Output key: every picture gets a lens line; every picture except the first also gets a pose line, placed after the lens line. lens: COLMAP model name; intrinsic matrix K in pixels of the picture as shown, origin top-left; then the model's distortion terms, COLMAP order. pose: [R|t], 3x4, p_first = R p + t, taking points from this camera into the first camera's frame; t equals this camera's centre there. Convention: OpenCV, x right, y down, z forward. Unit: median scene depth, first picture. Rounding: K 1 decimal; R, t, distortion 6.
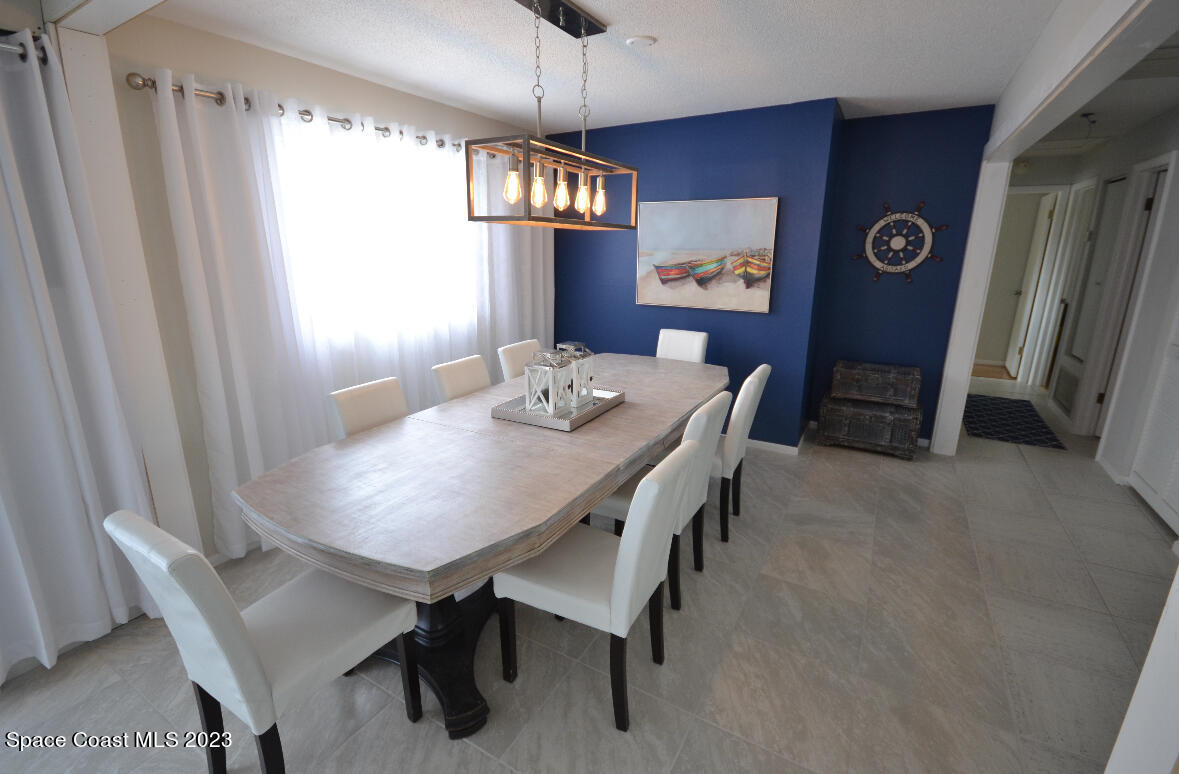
lens RADIAL K [[525.8, 0, 585.5], [0, 525.8, 383.3], [0, 0, 1]] dist [0.001595, -0.006106]
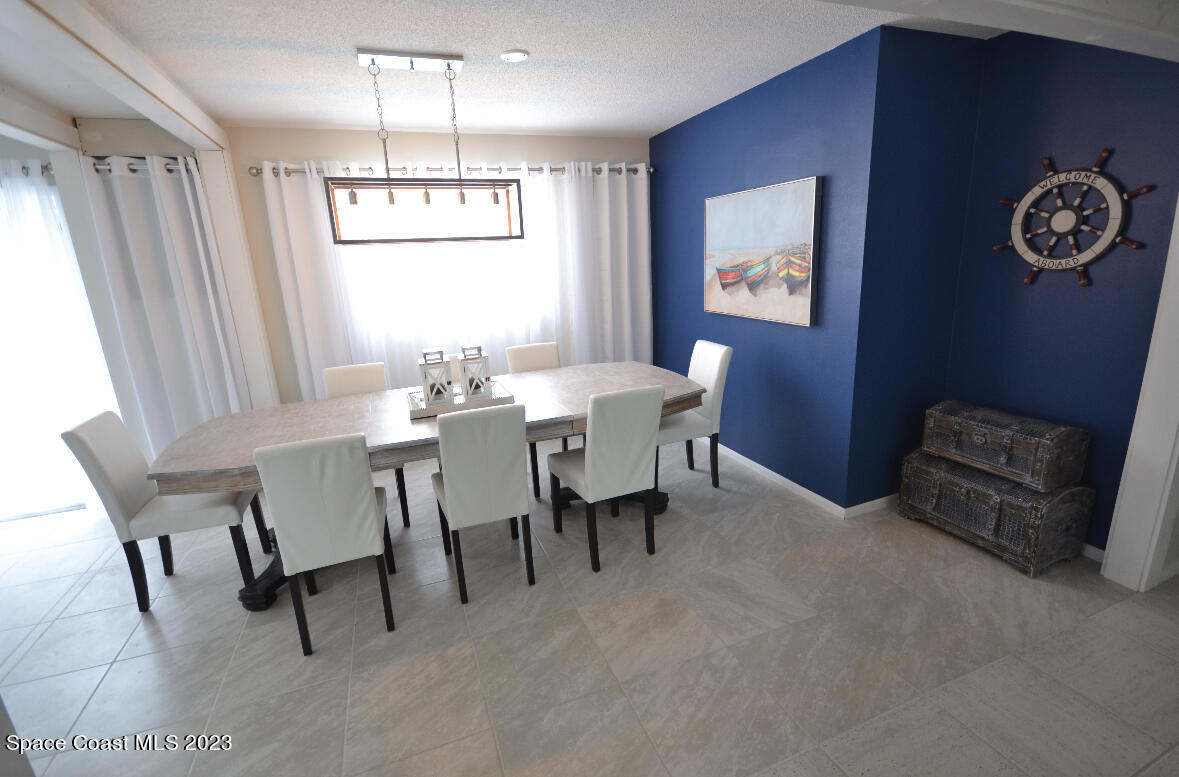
lens RADIAL K [[525.8, 0, 583.6], [0, 525.8, 392.9], [0, 0, 1]] dist [0.001595, -0.006106]
pose [[0.777779, 0.117744, -0.617411, 0.566447], [-0.110378, 0.992619, 0.050250, -0.038381], [0.618770, 0.029065, 0.785034, 0.184044]]
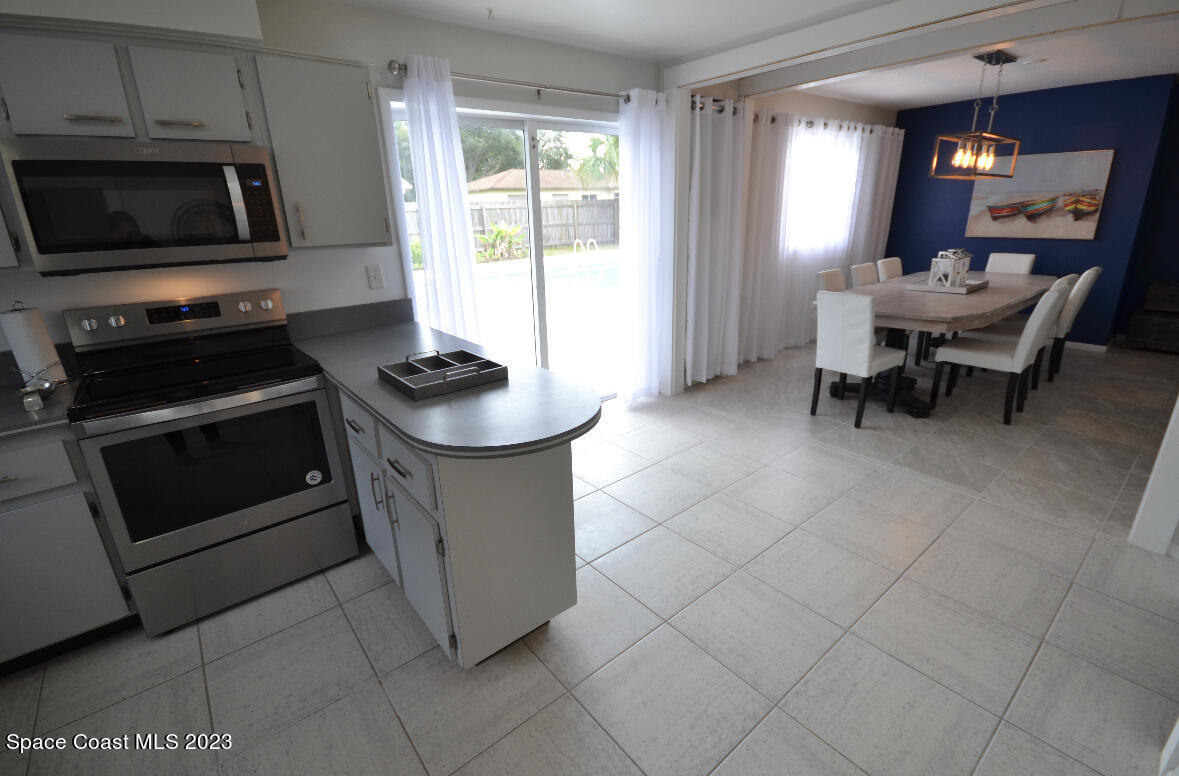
lens RADIAL K [[525.8, 0, 586.3], [0, 525.8, 385.7], [0, 0, 1]] dist [0.001595, -0.006106]
pose [[0.935225, 0.083029, -0.344181, -0.349809], [-0.058806, 0.995039, 0.080247, 0.195651], [0.349136, -0.054809, 0.935468, -0.673391]]
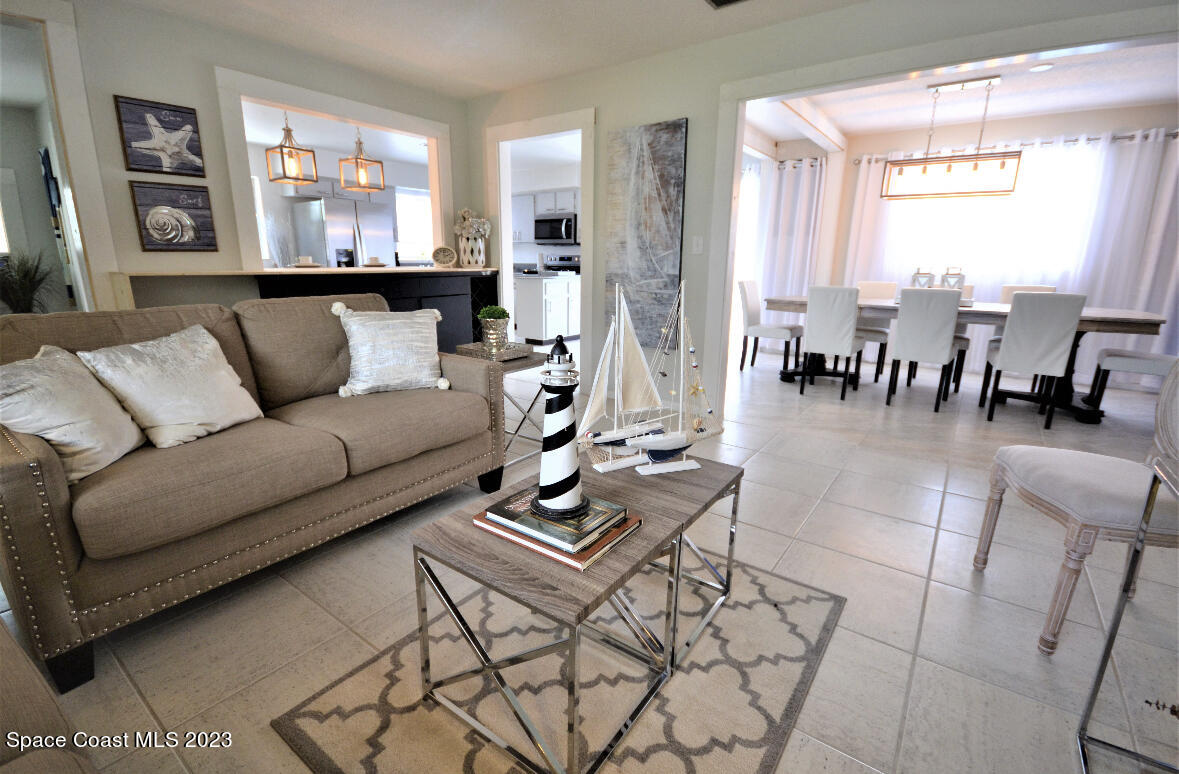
lens RADIAL K [[525.8, 0, 586.7], [0, 525.8, 389.1], [0, 0, 1]] dist [0.001595, -0.006106]
pose [[-0.105415, 0.232025, -0.966981, 1.190005], [-0.266821, 0.930142, 0.252273, 0.117214], [0.957964, 0.284604, -0.036142, 0.035667]]
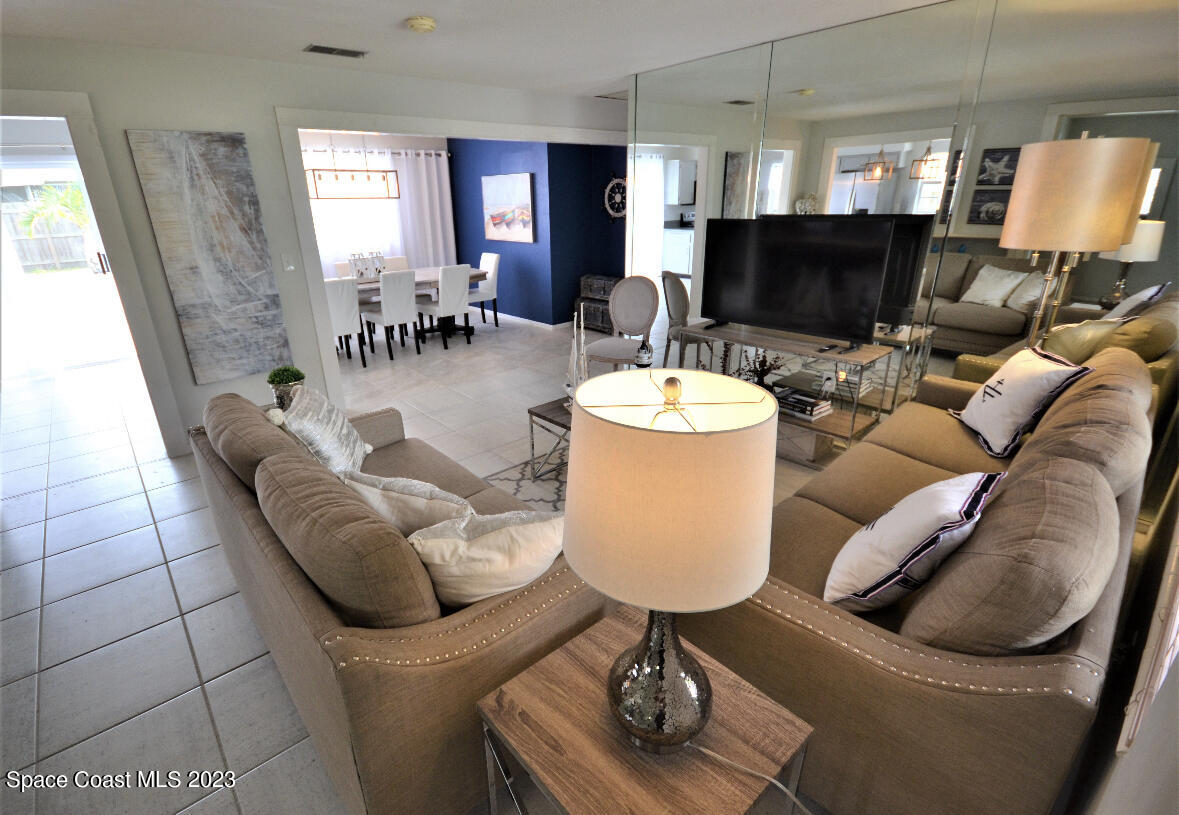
lens RADIAL K [[536.5, 0, 545.3], [0, 536.5, 403.7], [0, 0, 1]] dist [0.001239, 0.000250]
pose [[0.937495, 0.100570, -0.333149, 1.000837], [-0.063588, 0.990719, 0.120135, 0.169563], [0.342139, -0.091442, 0.935189, -0.654701]]
